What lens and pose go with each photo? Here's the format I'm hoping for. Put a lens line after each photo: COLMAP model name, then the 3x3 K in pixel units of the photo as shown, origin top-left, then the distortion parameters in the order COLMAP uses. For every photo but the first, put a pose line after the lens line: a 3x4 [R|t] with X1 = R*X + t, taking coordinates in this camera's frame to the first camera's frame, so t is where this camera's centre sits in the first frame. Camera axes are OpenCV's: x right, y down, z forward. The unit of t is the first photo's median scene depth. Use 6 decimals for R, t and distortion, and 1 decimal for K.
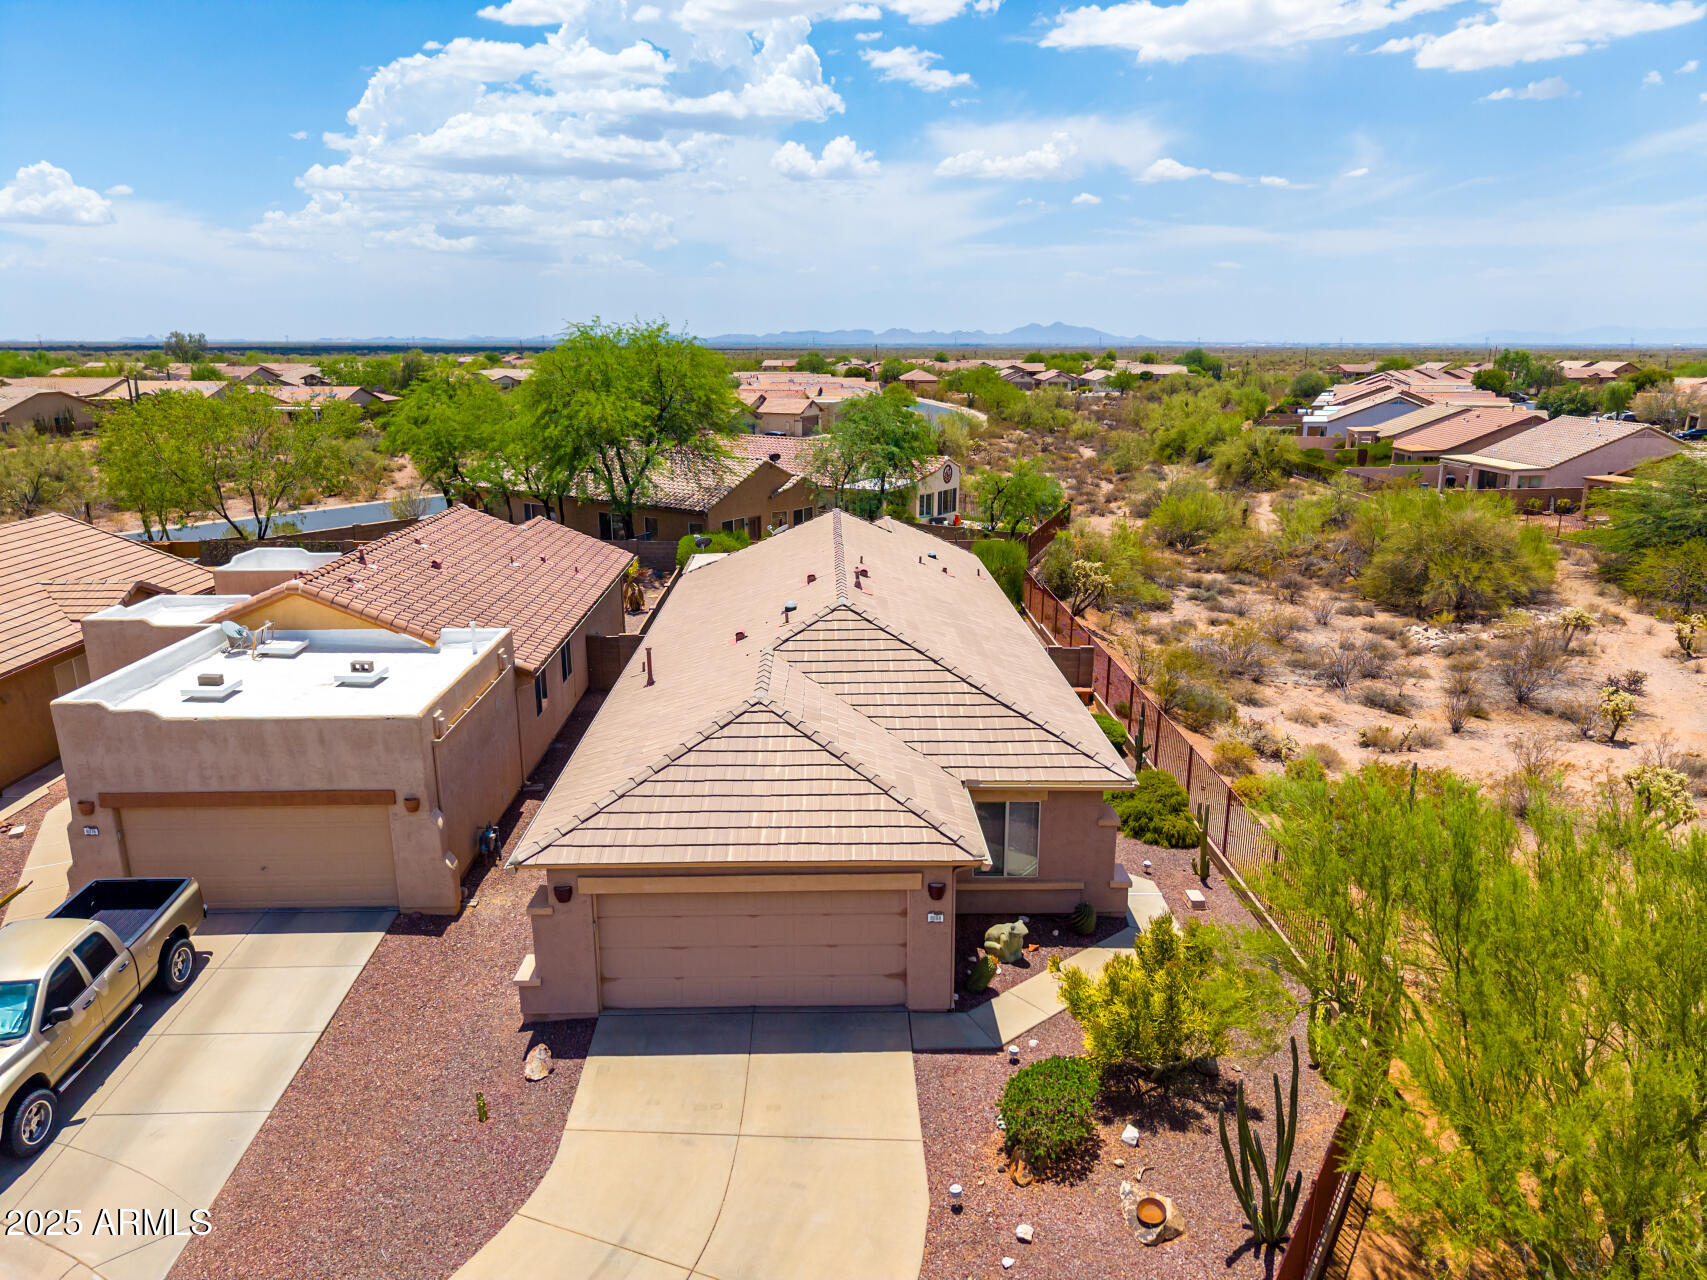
lens RADIAL K [[1122.6, 0, 843.1], [0, 1122.6, 682.3], [0, 0, 1]] dist [0.003296, 0.000475]
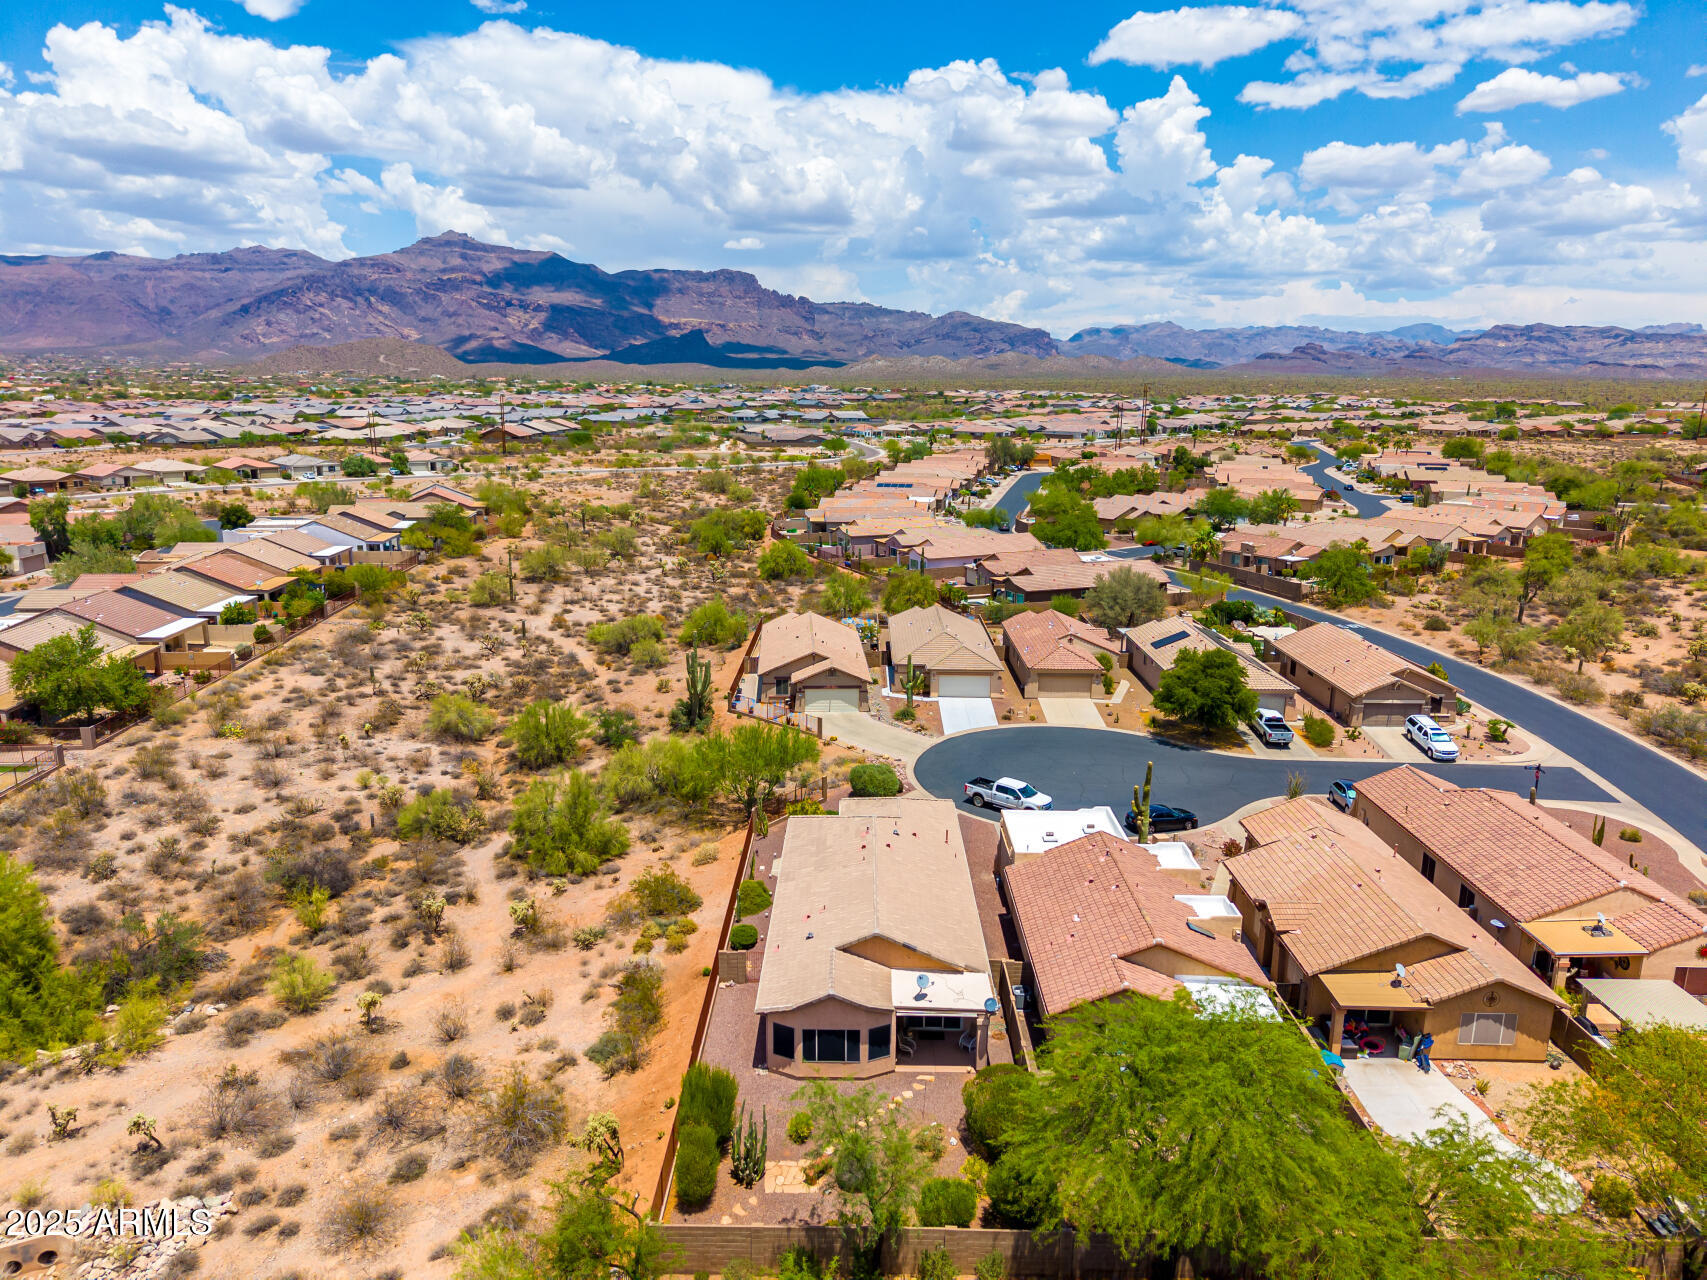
lens RADIAL K [[1139.7, 0, 849.5], [0, 1139.7, 633.9], [0, 0, 1]] dist [0.019597, -0.016759]
pose [[-0.999521, -0.014645, 0.027259, -0.001086], [0.000767, 0.868921, 0.494949, -1.974444], [-0.030934, 0.494733, -0.868494, 3.470835]]
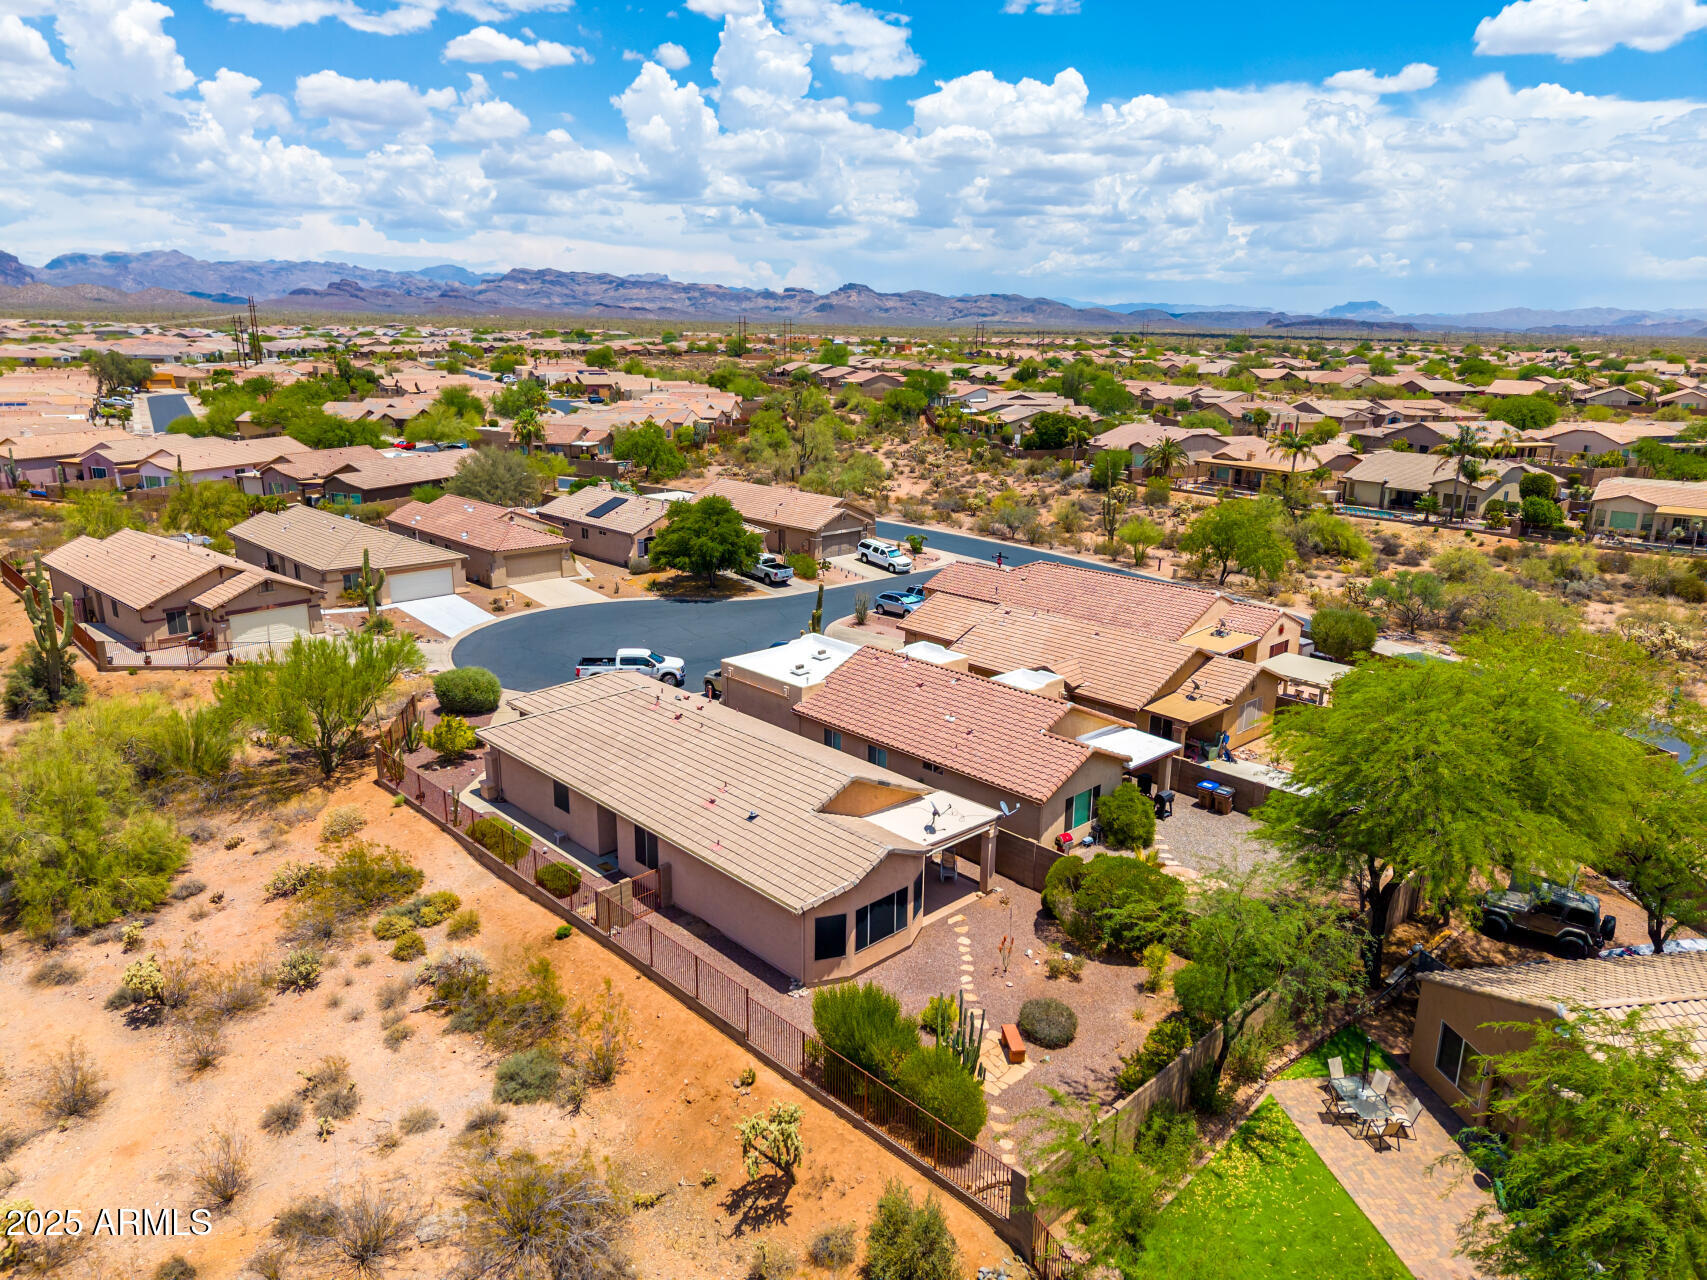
lens RADIAL K [[1139.7, 0, 849.5], [0, 1139.7, 633.9], [0, 0, 1]] dist [0.019597, -0.016759]
pose [[-0.734559, 0.165976, -0.657932, 1.190949], [-0.211532, 0.865290, 0.454454, -1.318811], [0.644730, 0.472997, -0.600497, 2.731159]]
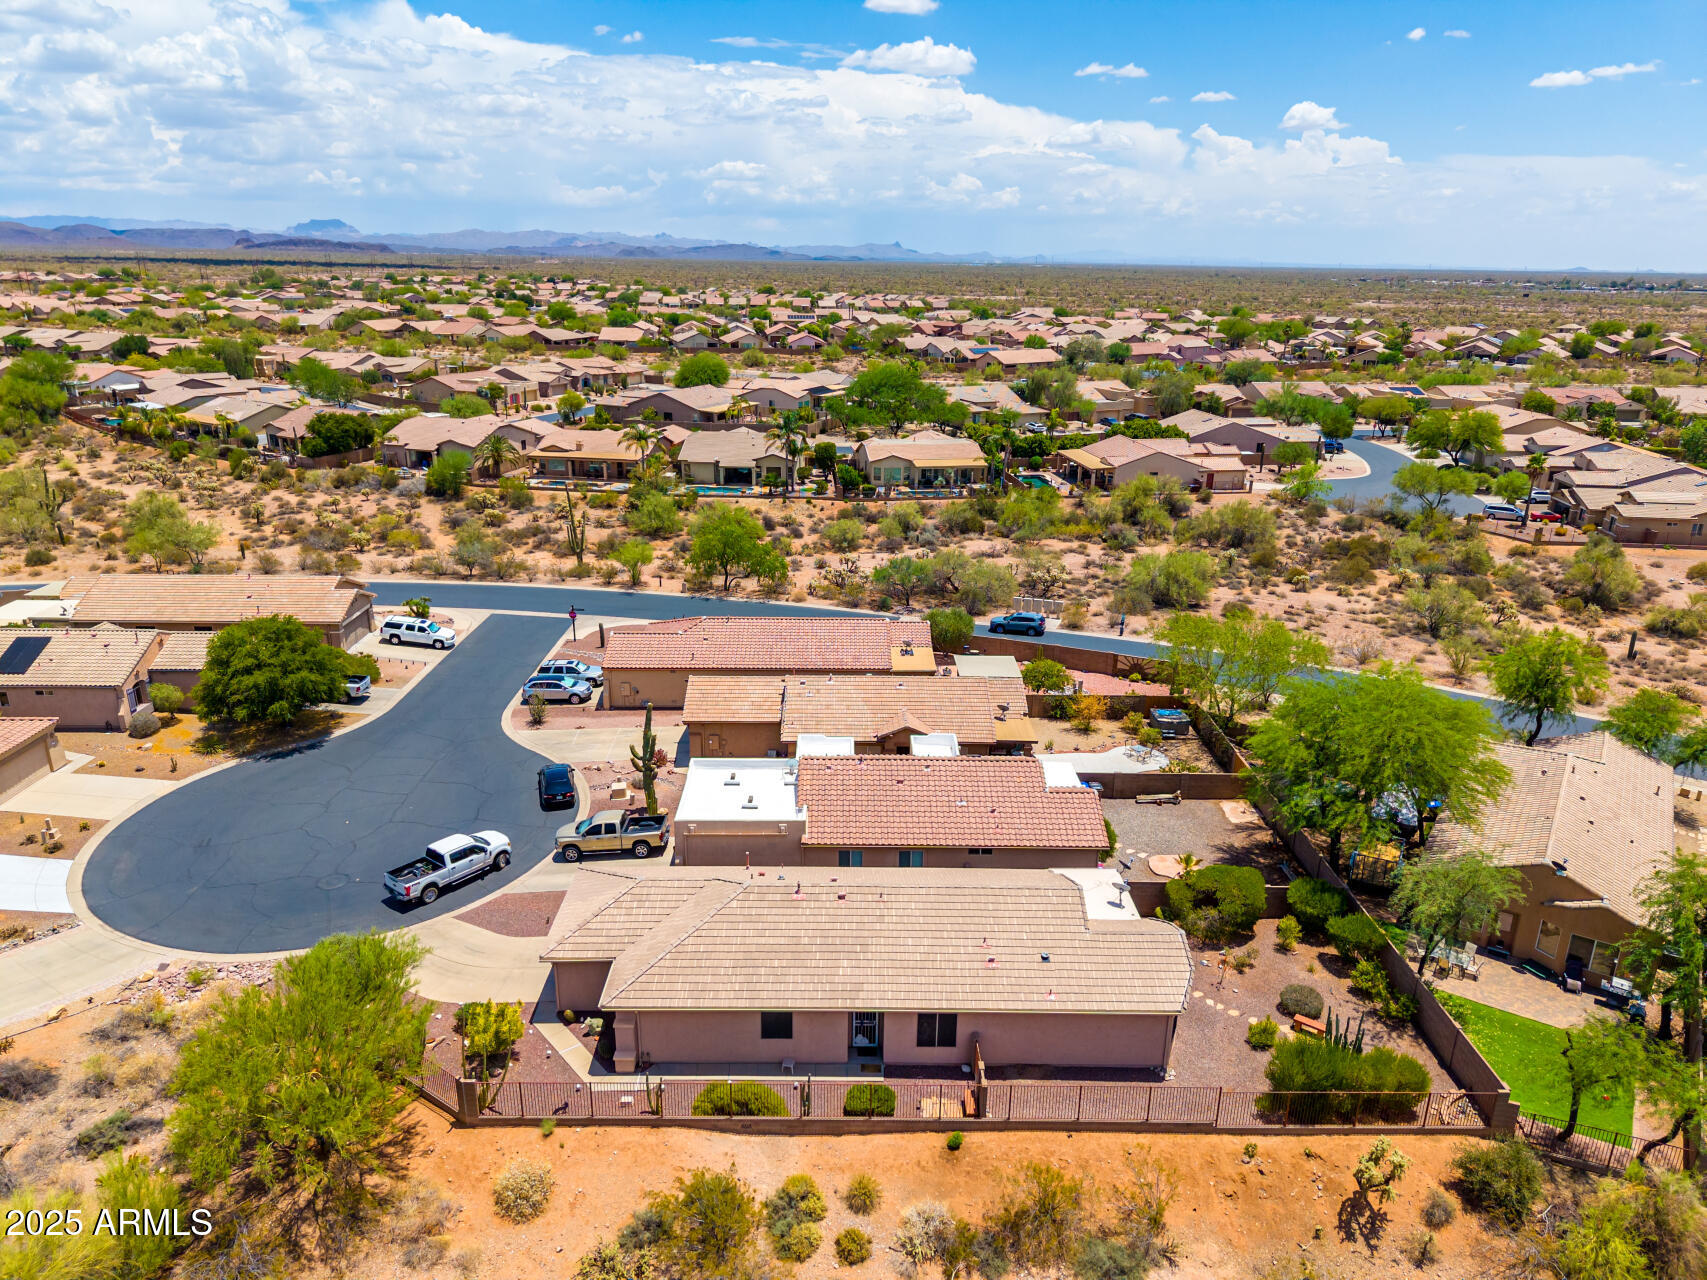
lens RADIAL K [[1139.7, 0, 849.5], [0, 1139.7, 633.9], [0, 0, 1]] dist [0.019597, -0.016759]
pose [[-0.010600, 0.309863, -0.950722, 1.921957], [-0.304778, 0.904534, 0.298208, -1.221799], [0.952364, 0.292920, 0.084851, 0.978896]]
